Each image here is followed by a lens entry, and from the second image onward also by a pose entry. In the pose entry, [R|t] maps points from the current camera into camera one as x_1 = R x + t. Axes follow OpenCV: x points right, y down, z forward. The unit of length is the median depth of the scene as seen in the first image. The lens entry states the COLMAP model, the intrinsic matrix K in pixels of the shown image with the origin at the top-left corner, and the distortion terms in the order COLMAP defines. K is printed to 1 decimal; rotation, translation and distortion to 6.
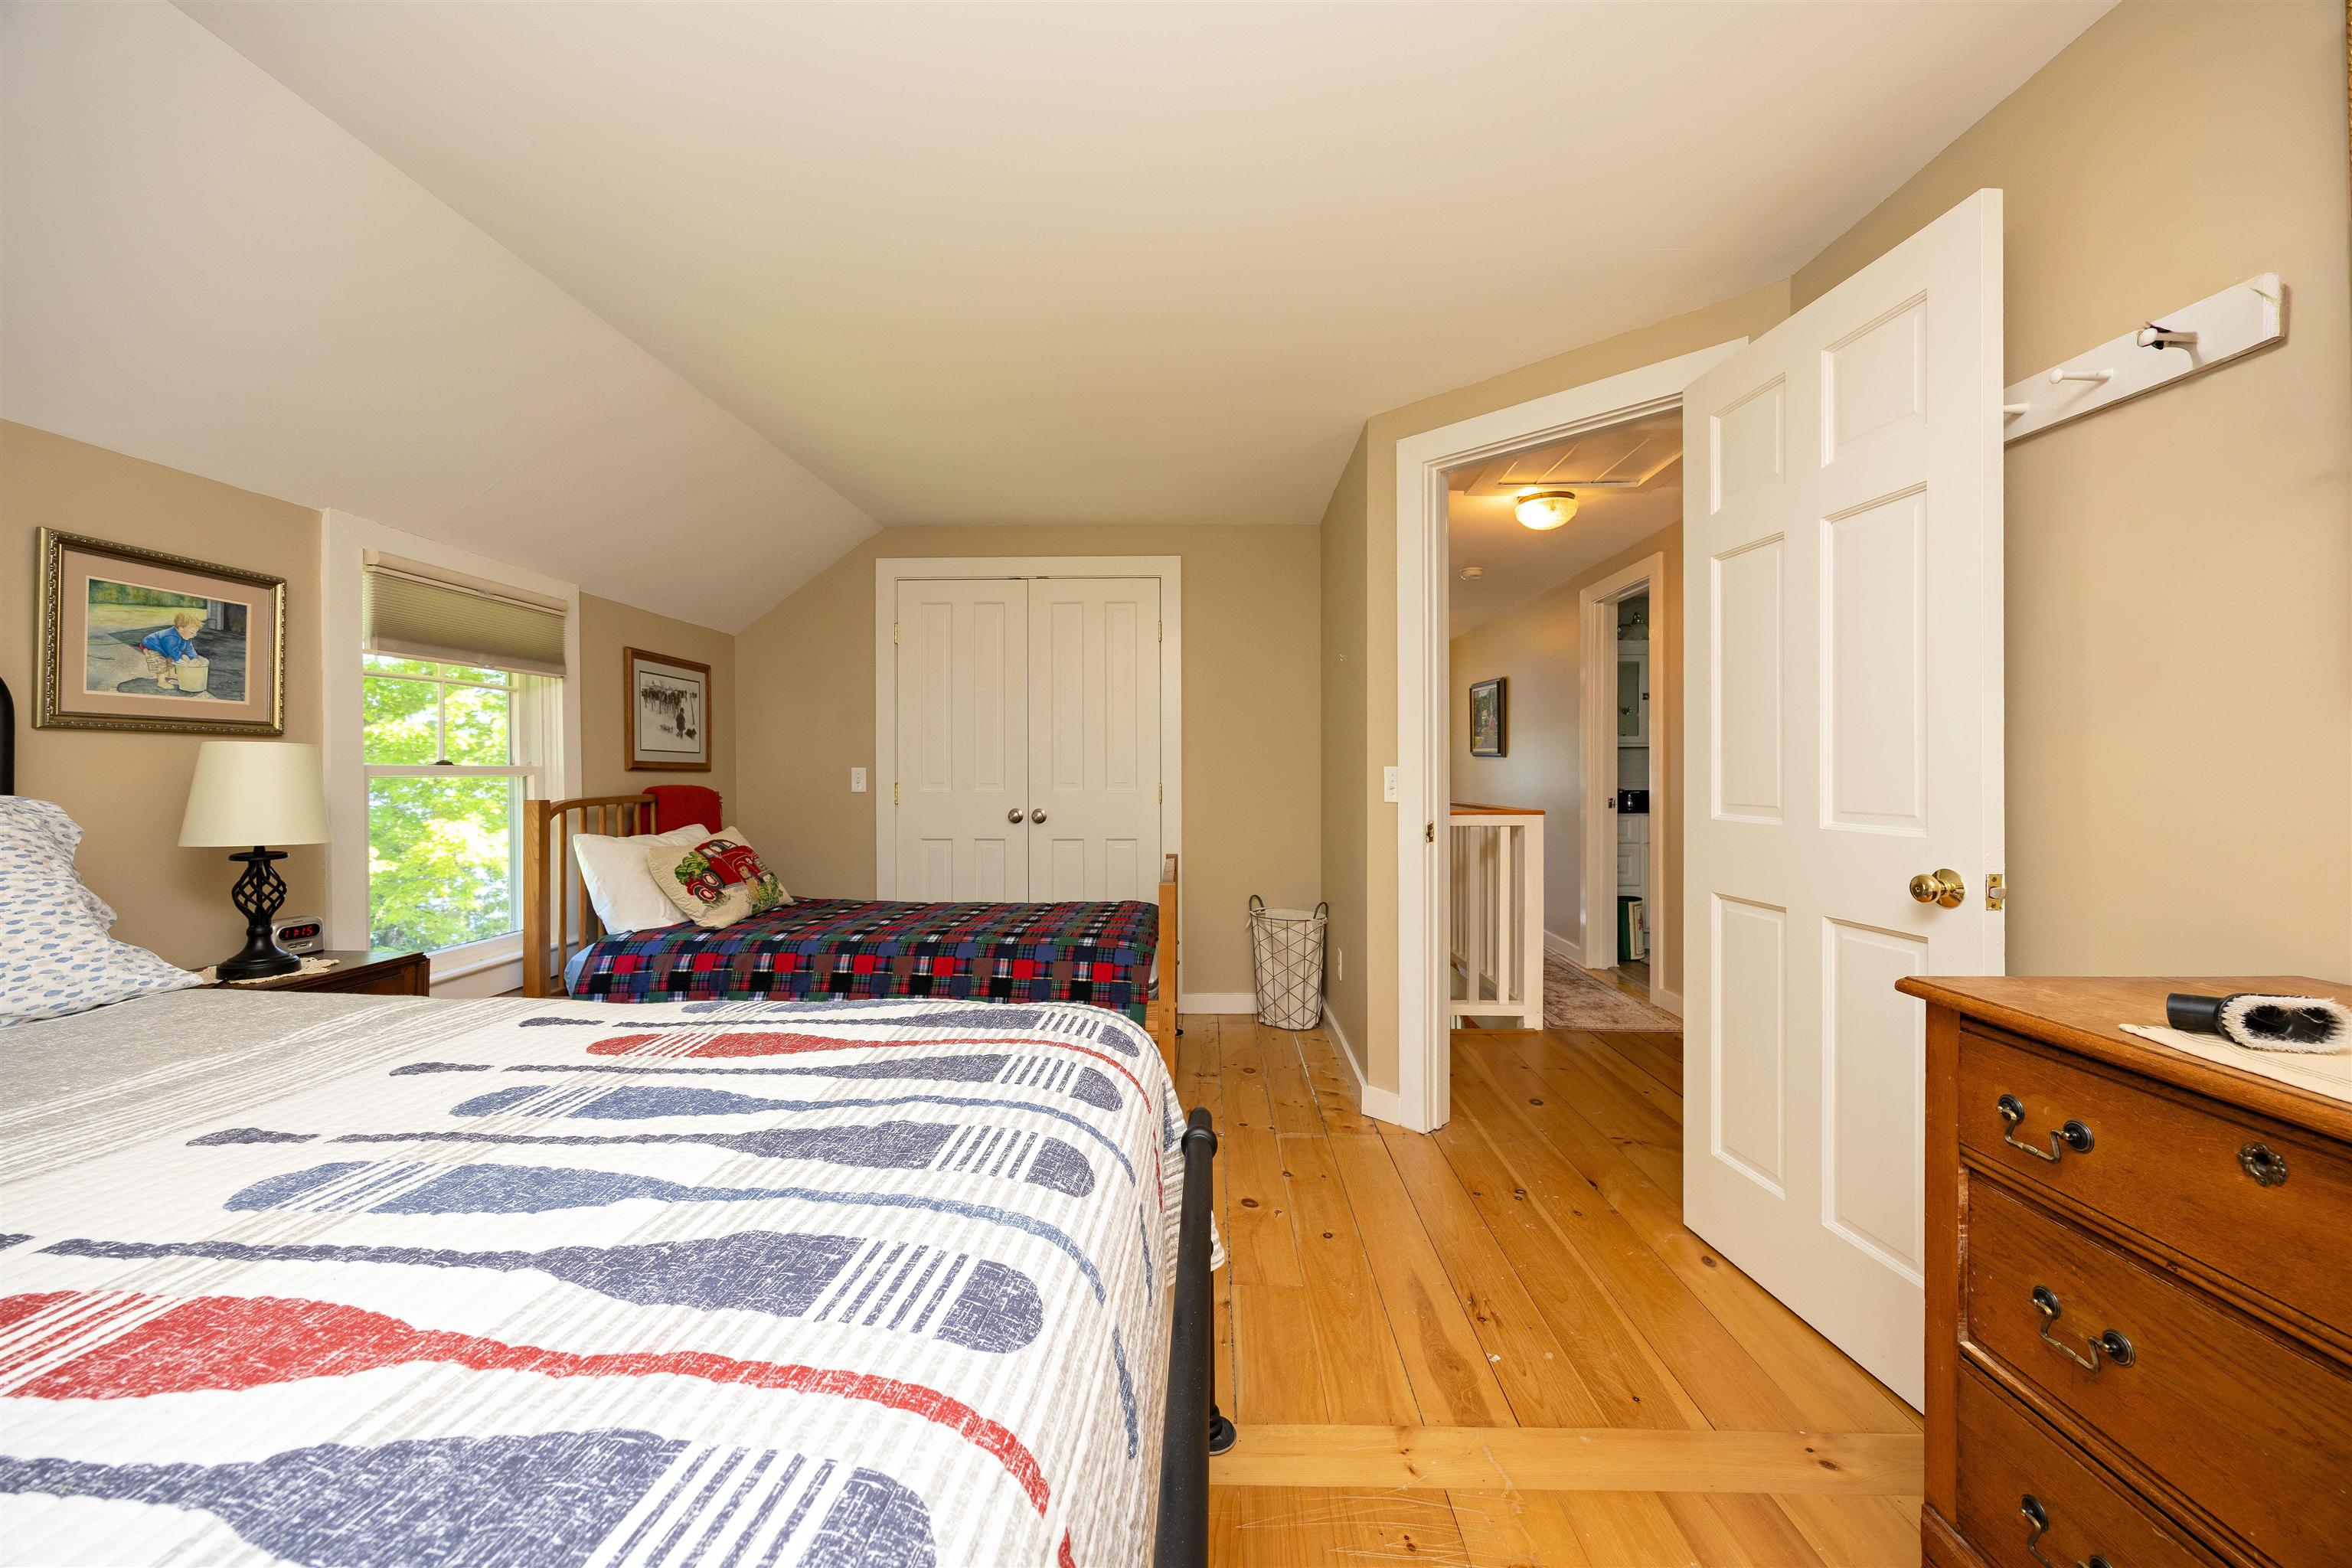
lens RADIAL K [[895.7, 0, 1178.4], [0, 895.7, 777.2], [0, 0, 1]] dist [-0.003955, -0.000424]
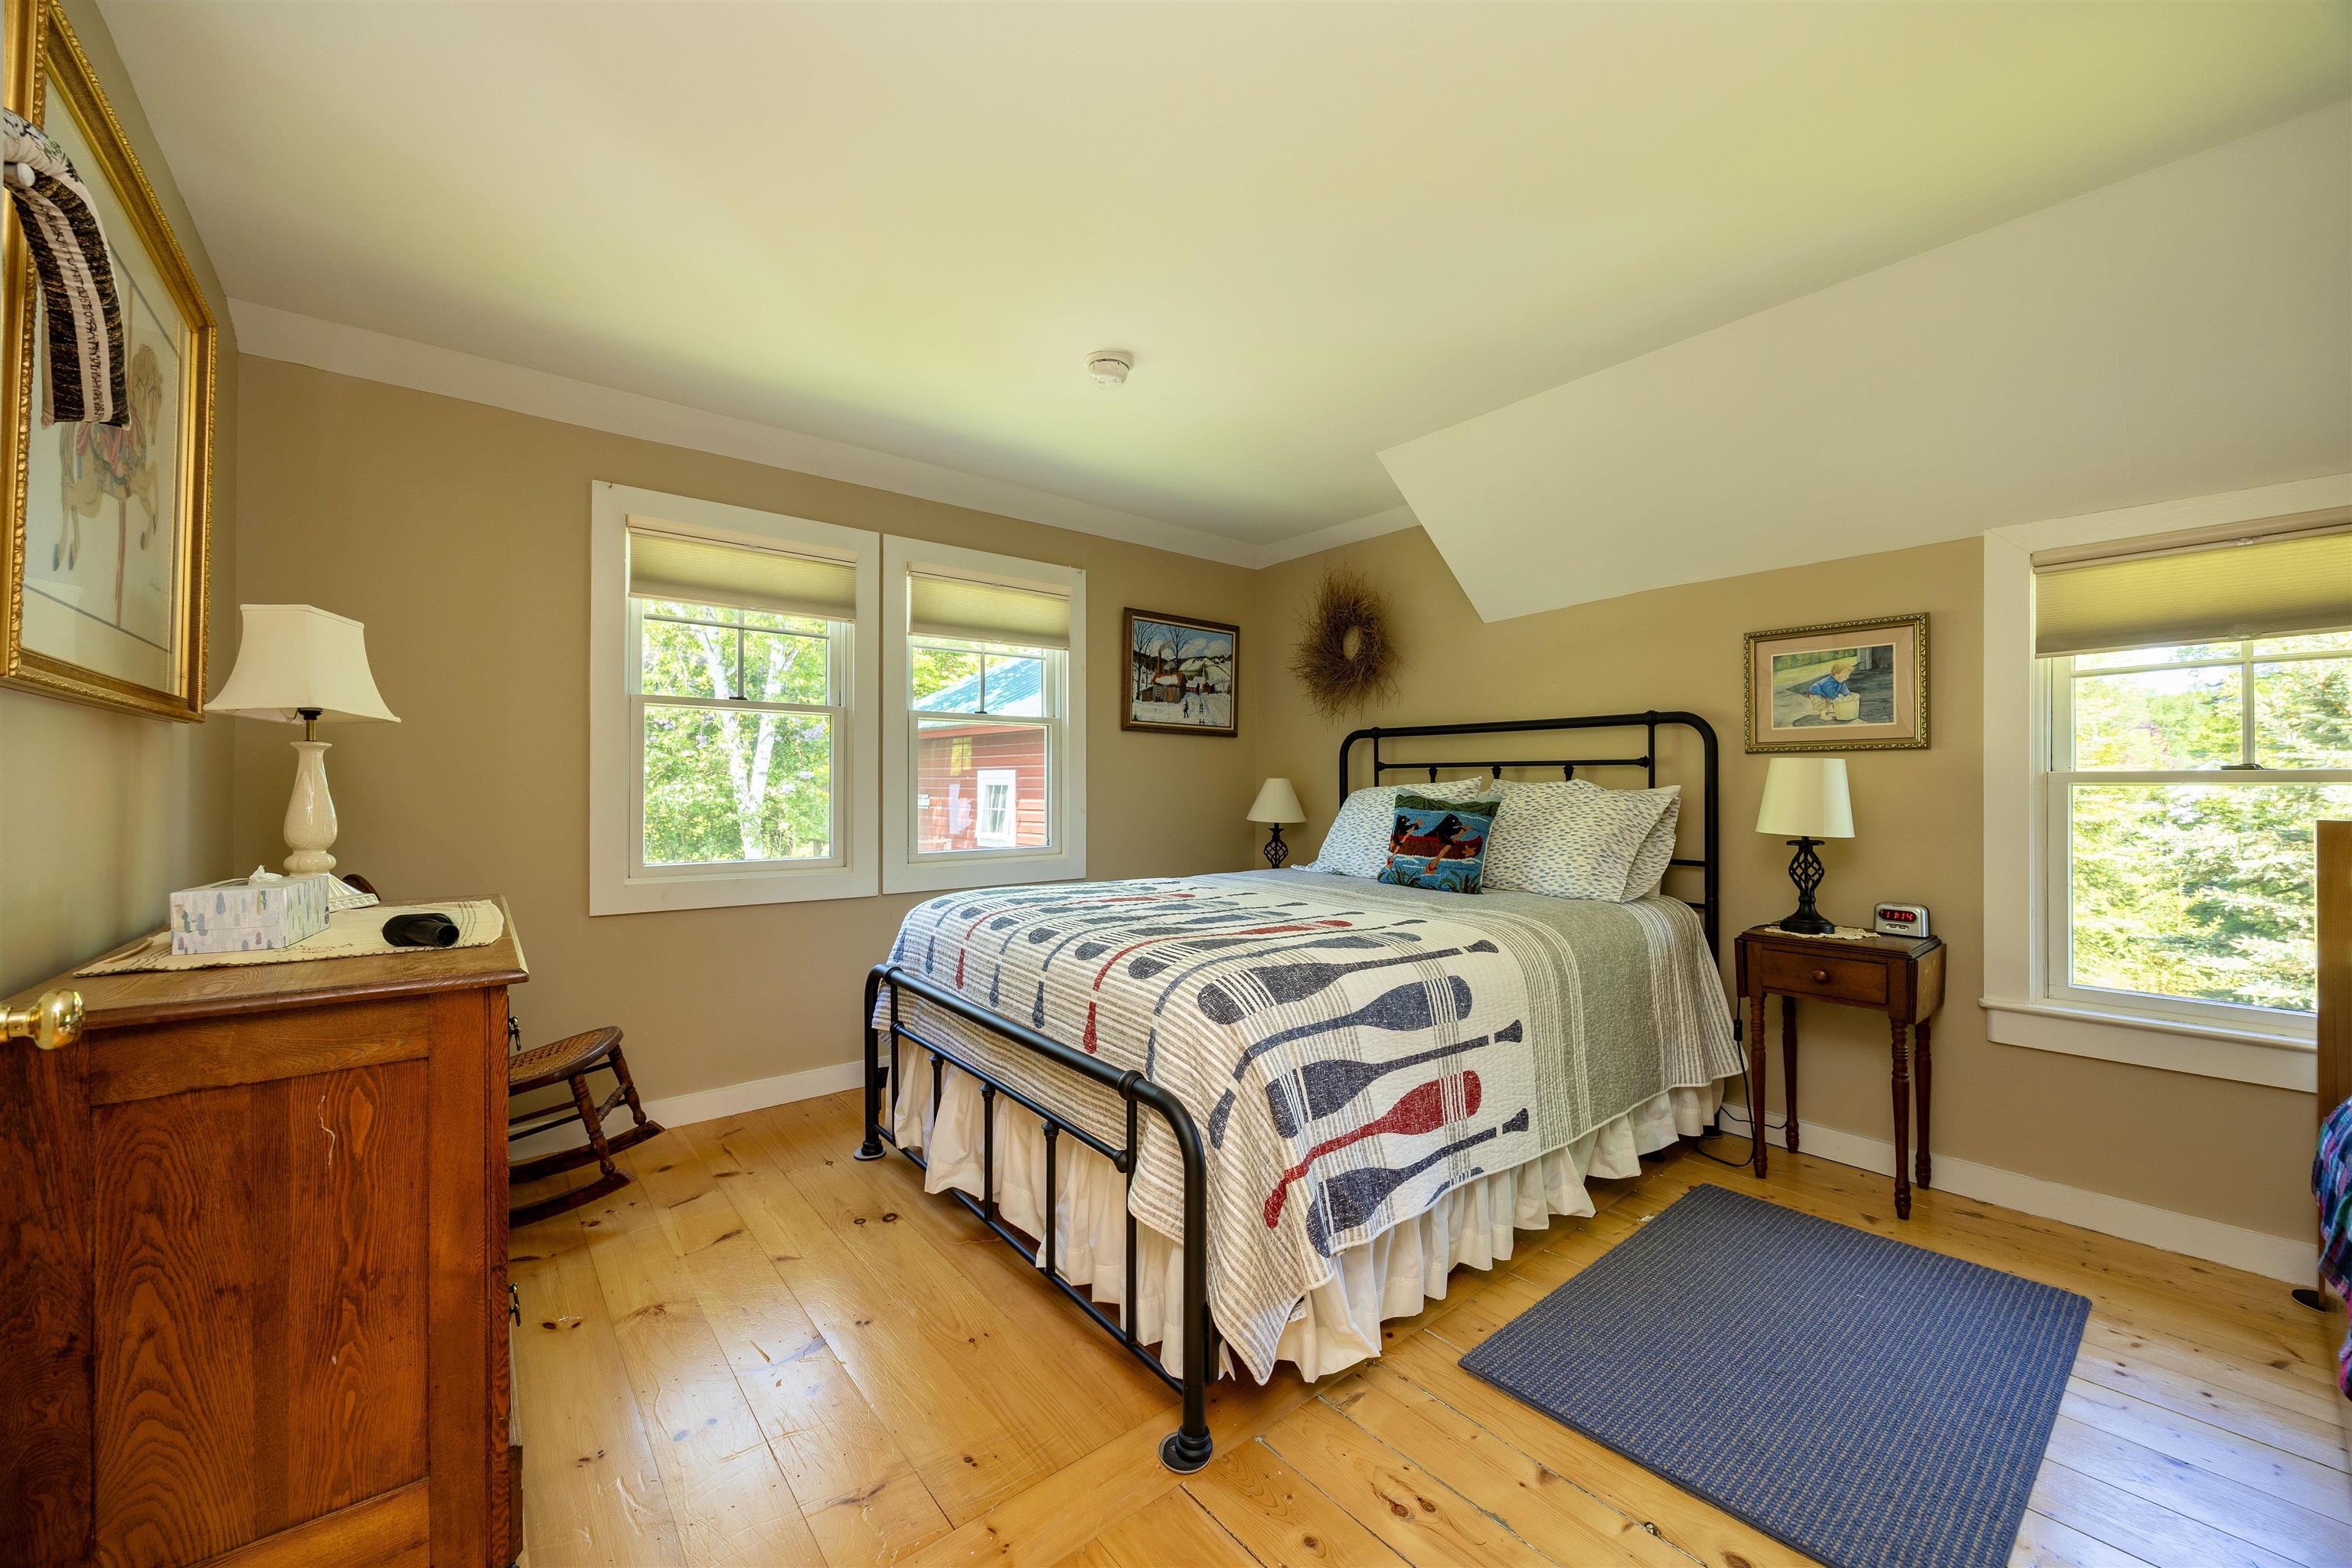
lens RADIAL K [[895.7, 0, 1180.9], [0, 895.7, 775.0], [0, 0, 1]] dist [-0.003955, -0.000424]
pose [[-0.757399, -0.004366, -0.652938, 0.352760], [-0.001074, 0.999985, -0.005441, -0.003129], [0.652952, -0.003420, -0.757392, 0.901260]]
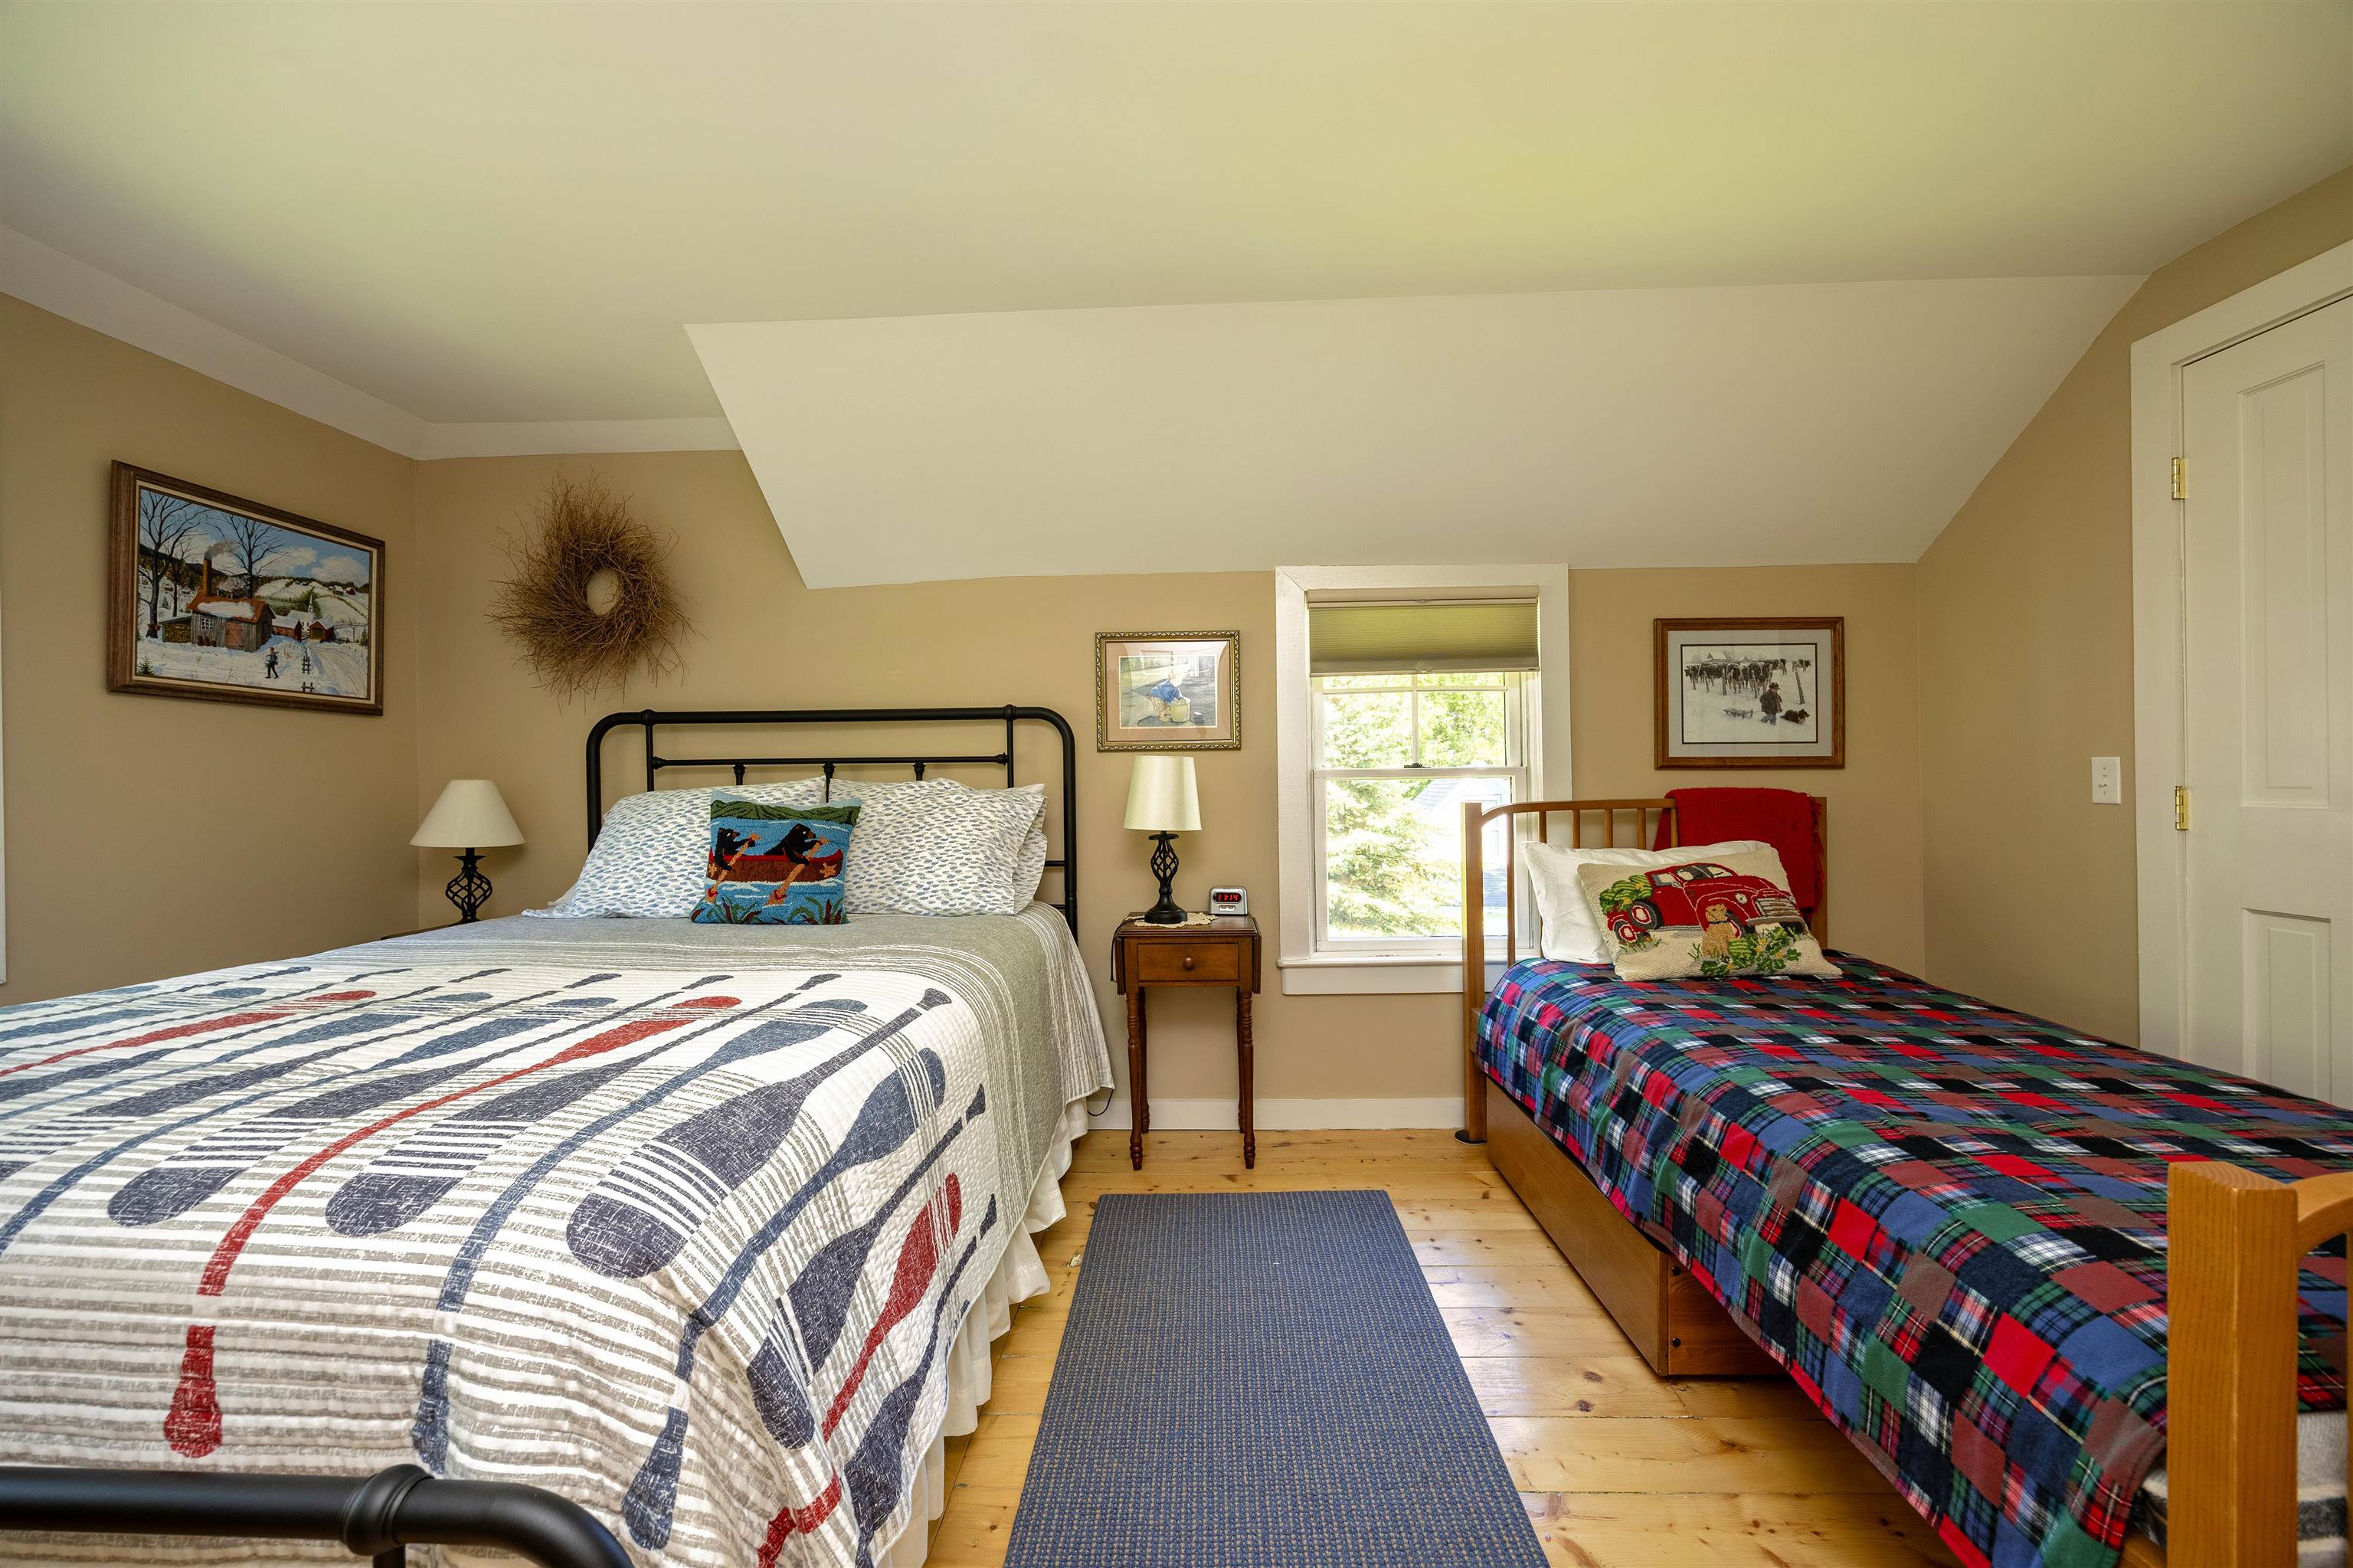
lens RADIAL K [[896.1, 0, 1187.8], [0, 896.1, 780.8], [0, 0, 1]] dist [-0.003955, -0.000424]
pose [[0.000145, 0.001608, -0.999999, 0.242382], [0.007064, 0.999974, 0.001609, -0.001462], [0.999975, -0.007065, 0.000133, 0.667075]]
